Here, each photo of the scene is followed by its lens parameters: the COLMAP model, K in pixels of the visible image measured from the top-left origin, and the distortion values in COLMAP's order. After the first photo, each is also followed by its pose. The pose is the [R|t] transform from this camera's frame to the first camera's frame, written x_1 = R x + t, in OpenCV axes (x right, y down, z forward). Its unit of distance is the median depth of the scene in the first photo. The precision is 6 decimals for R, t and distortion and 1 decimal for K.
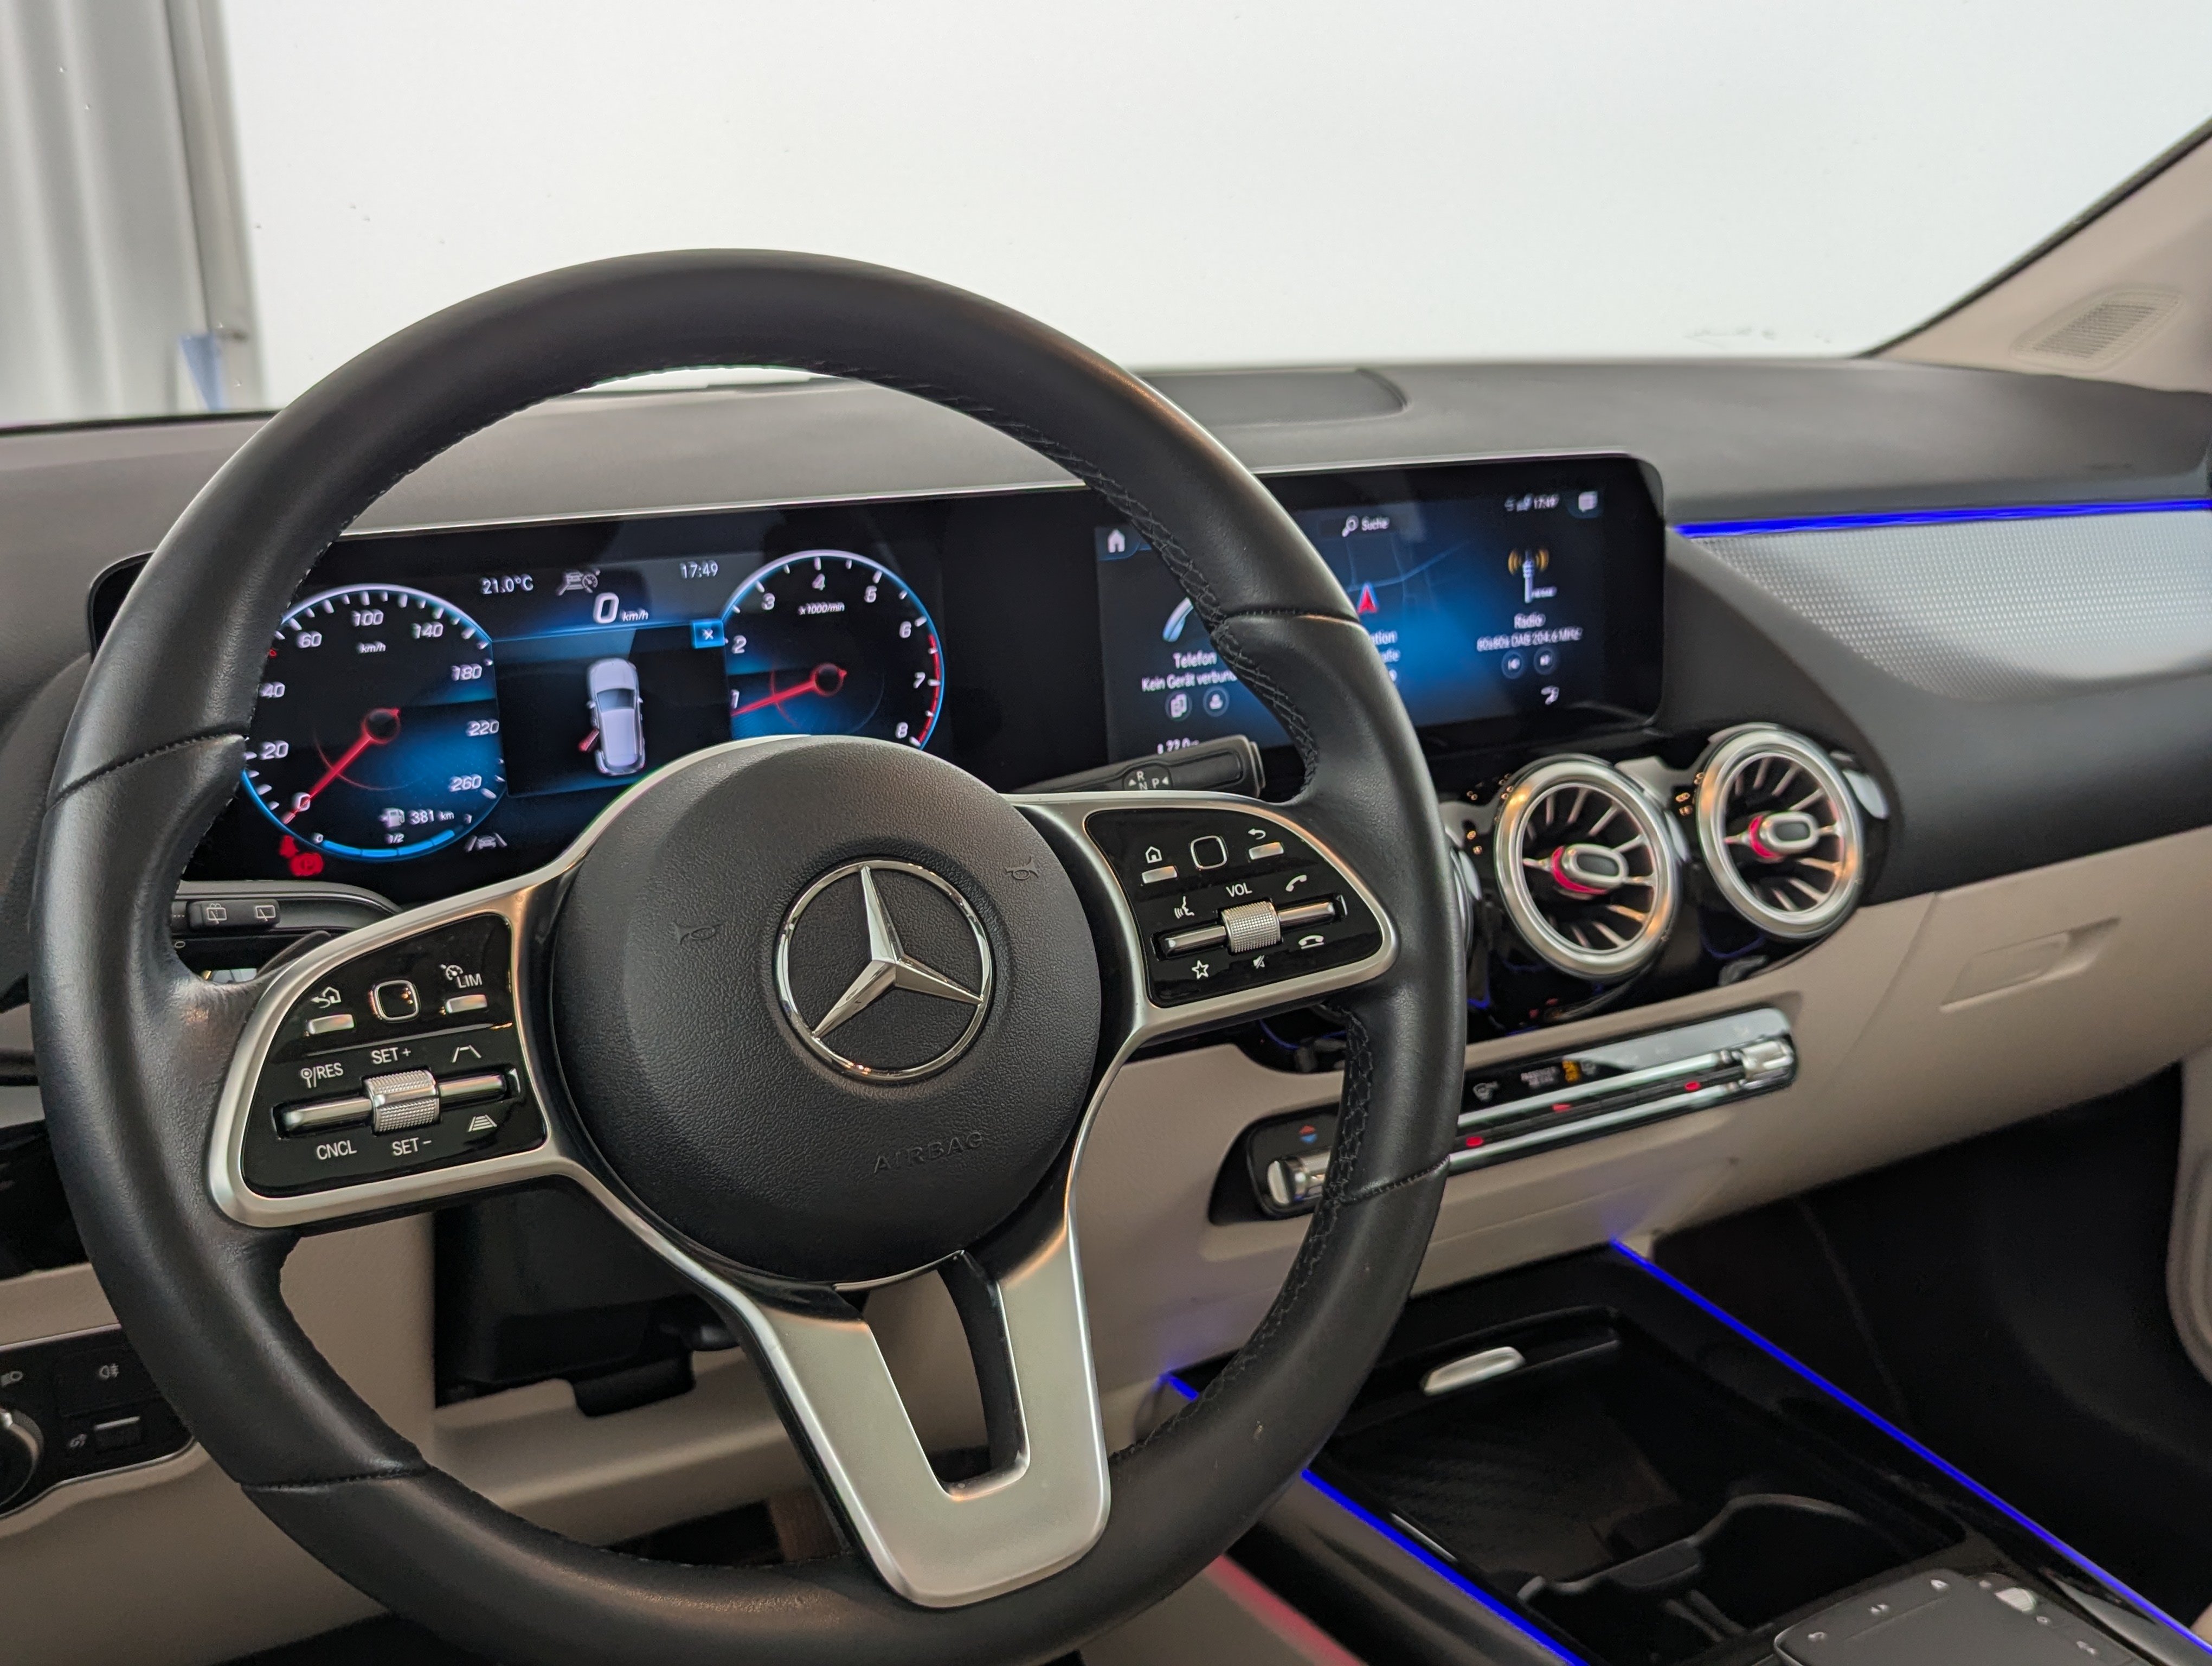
lens RADIAL K [[2122.7, 0, 1109.6], [0, 2122.7, 829.5], [0, 0, 1]] dist [0.032468, 0.000000]
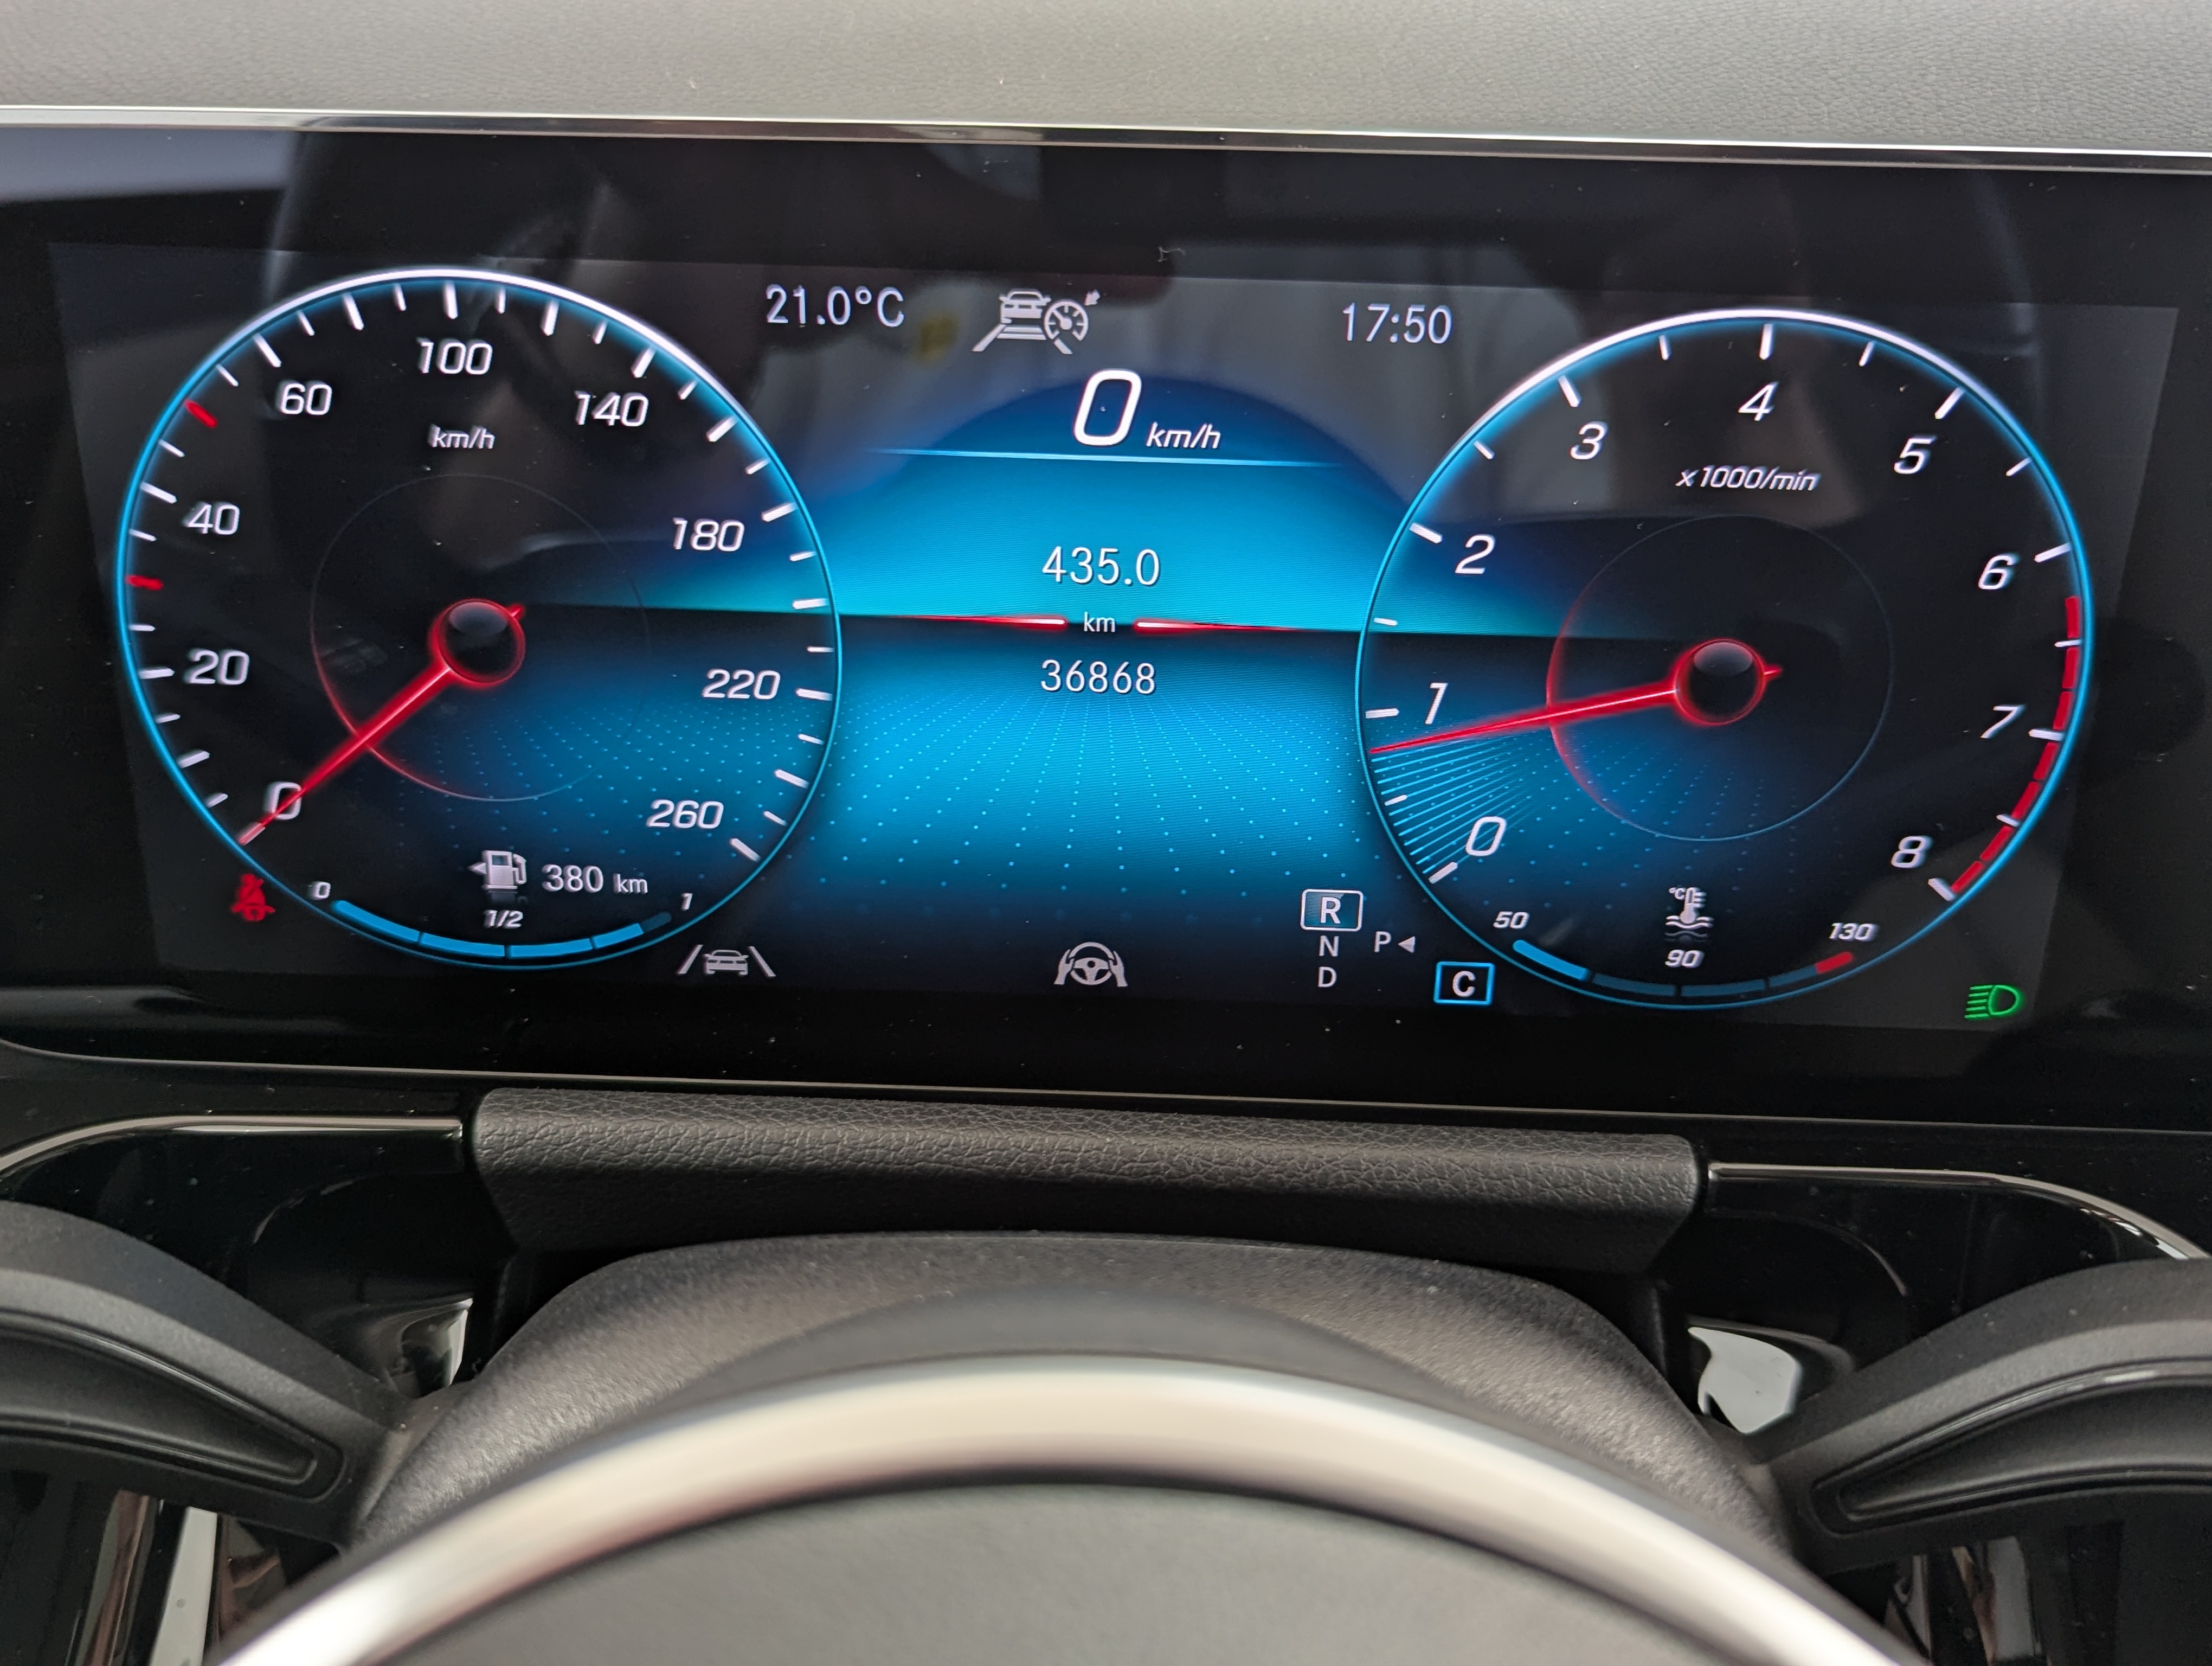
lens RADIAL K [[1770.9, 0, 1118.4], [0, 1770.9, 850.1], [0, 0, 1]] dist [0.013265, -0.004572]
pose [[0.848838, 0.243132, -0.469425, -0.077645], [-0.166052, 0.965648, 0.199878, -0.092183], [0.501896, -0.091715, 0.860051, 0.742462]]
